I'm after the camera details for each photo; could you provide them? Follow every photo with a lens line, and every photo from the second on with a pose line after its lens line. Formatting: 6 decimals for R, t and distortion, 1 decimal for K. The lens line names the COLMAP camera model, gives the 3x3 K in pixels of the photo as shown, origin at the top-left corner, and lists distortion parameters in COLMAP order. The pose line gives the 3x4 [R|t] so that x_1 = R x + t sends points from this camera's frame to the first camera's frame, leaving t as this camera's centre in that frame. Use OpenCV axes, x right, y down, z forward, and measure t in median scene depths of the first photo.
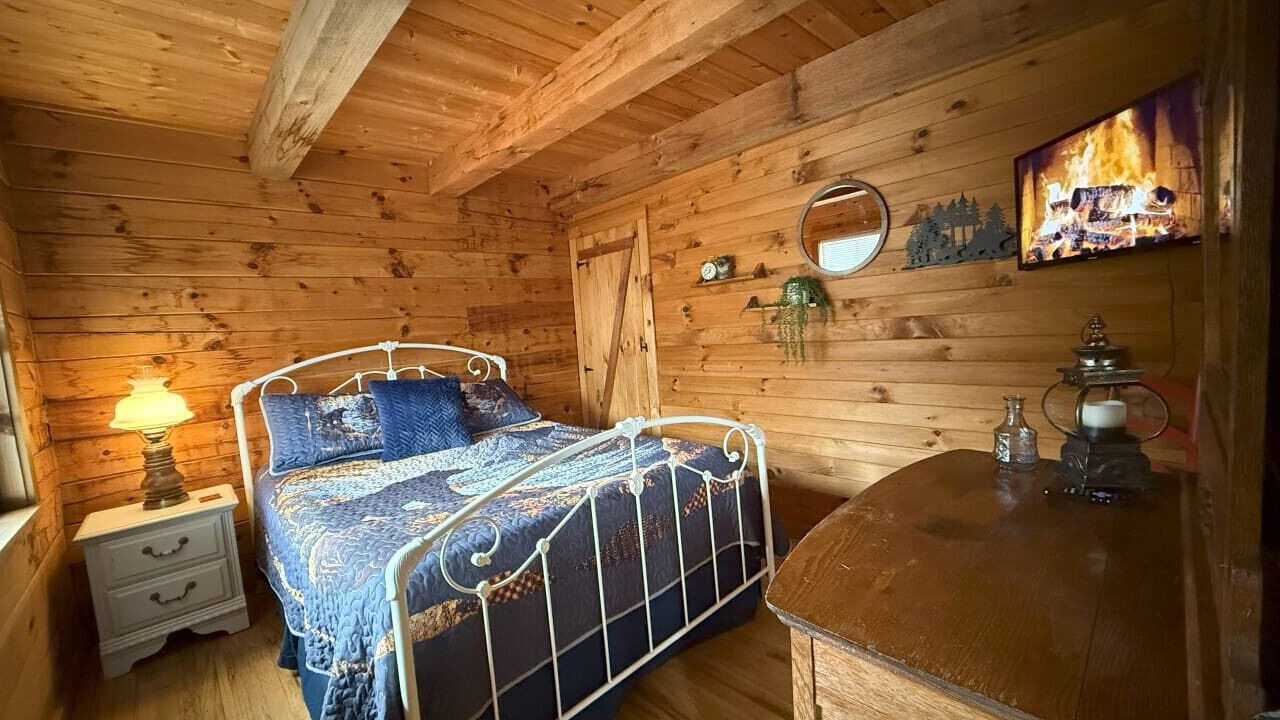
lens RADIAL K [[506.5, 0, 638.0], [0, 506.5, 362.7], [0, 0, 1]] dist [-0.000727, 0.000162]
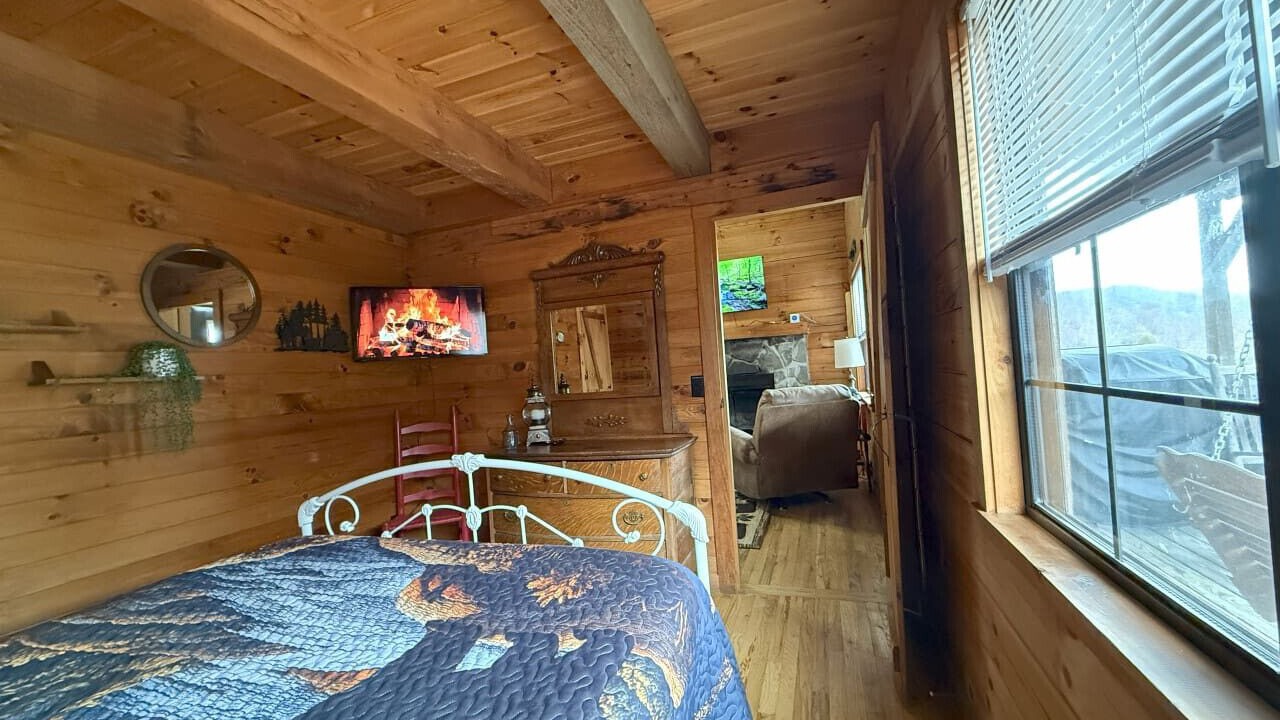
lens RADIAL K [[506.5, 0, 638.0], [0, 506.5, 362.7], [0, 0, 1]] dist [-0.000727, 0.000162]
pose [[-0.444495, 0.121233, 0.887540, -0.940717], [0.169260, 0.984318, -0.049685, 0.033105], [-0.879645, 0.128140, -0.458044, 0.981255]]
